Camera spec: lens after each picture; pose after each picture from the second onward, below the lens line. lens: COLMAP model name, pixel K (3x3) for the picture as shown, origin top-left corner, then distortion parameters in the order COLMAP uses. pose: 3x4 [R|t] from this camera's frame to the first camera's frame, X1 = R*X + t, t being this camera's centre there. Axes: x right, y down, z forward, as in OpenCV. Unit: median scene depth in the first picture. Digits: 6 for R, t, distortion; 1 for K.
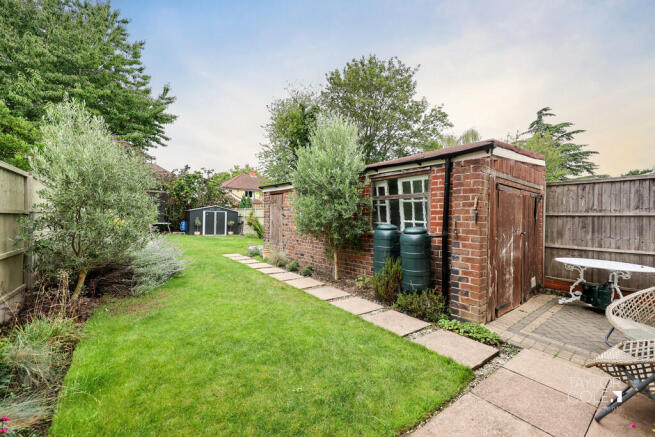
lens RADIAL K [[261.7, 0, 324.3], [0, 261.7, 221.1], [0, 0, 1]] dist [-0.001092, -0.000431]
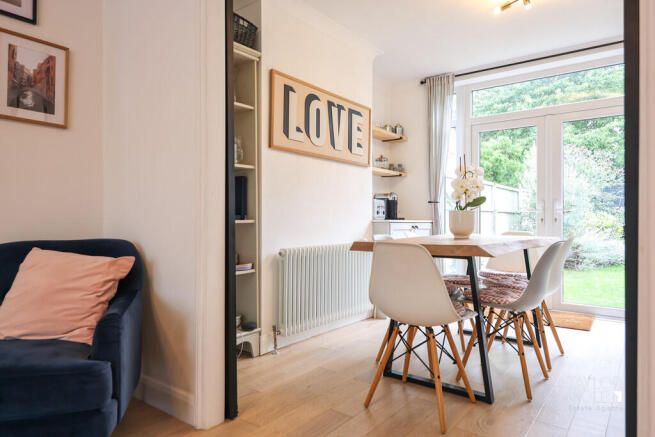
lens RADIAL K [[414.5, 0, 324.5], [0, 414.5, 218.2], [0, 0, 1]] dist [-0.002090, -0.003081]
pose [[0.258640, -0.018171, -0.965803, 0.254972], [-0.003727, 0.999797, -0.019808, 0.014391], [0.965966, 0.008722, 0.258520, -0.205340]]
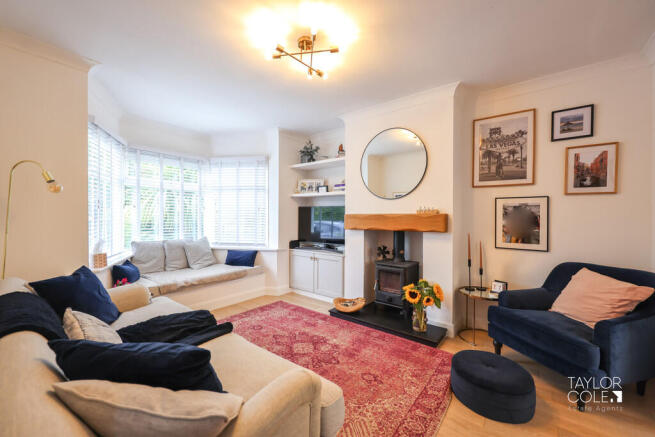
lens RADIAL K [[261.7, 0, 323.7], [0, 261.7, 216.0], [0, 0, 1]] dist [-0.001092, -0.000431]
pose [[-0.970579, -0.019948, -0.239957, 0.282525], [-0.021035, 0.999777, 0.001967, -0.004333], [0.239864, 0.006956, -0.970782, -0.154389]]
